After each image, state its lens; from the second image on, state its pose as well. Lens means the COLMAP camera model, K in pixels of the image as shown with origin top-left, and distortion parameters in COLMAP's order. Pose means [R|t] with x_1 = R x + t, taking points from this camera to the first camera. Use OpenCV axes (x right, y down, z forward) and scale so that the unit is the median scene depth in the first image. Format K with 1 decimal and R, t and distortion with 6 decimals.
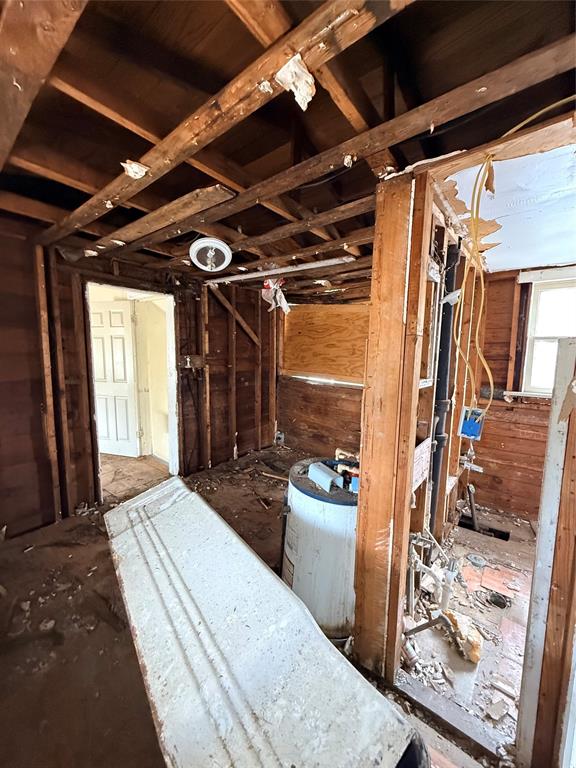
lens RADIAL K [[302.9, 0, 288.2], [0, 302.9, 383.2], [0, 0, 1]] dist [0.000448, 0.000577]
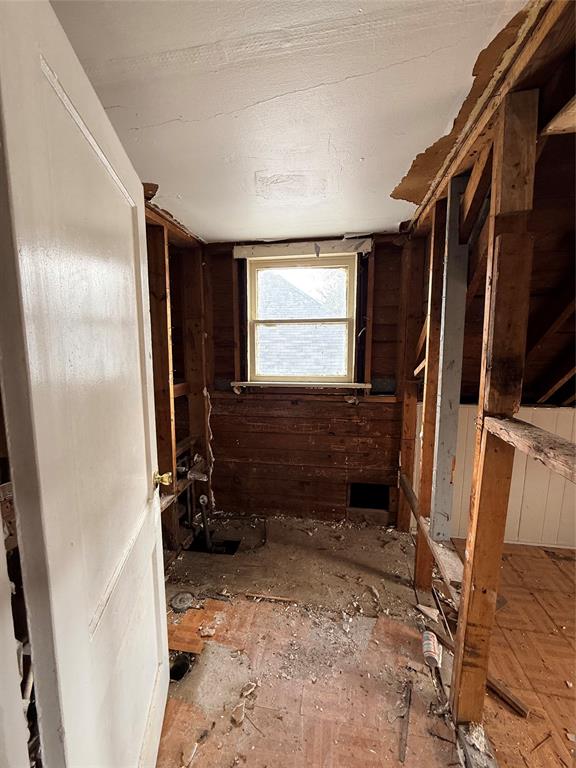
lens RADIAL K [[302.9, 0, 288.5], [0, 302.9, 384.0], [0, 0, 1]] dist [0.000448, 0.000577]
pose [[0.877048, -0.084408, 0.472930, 0.446115], [0.070150, 0.996393, 0.047741, 0.001926], [-0.475254, -0.008695, 0.879806, 0.147774]]
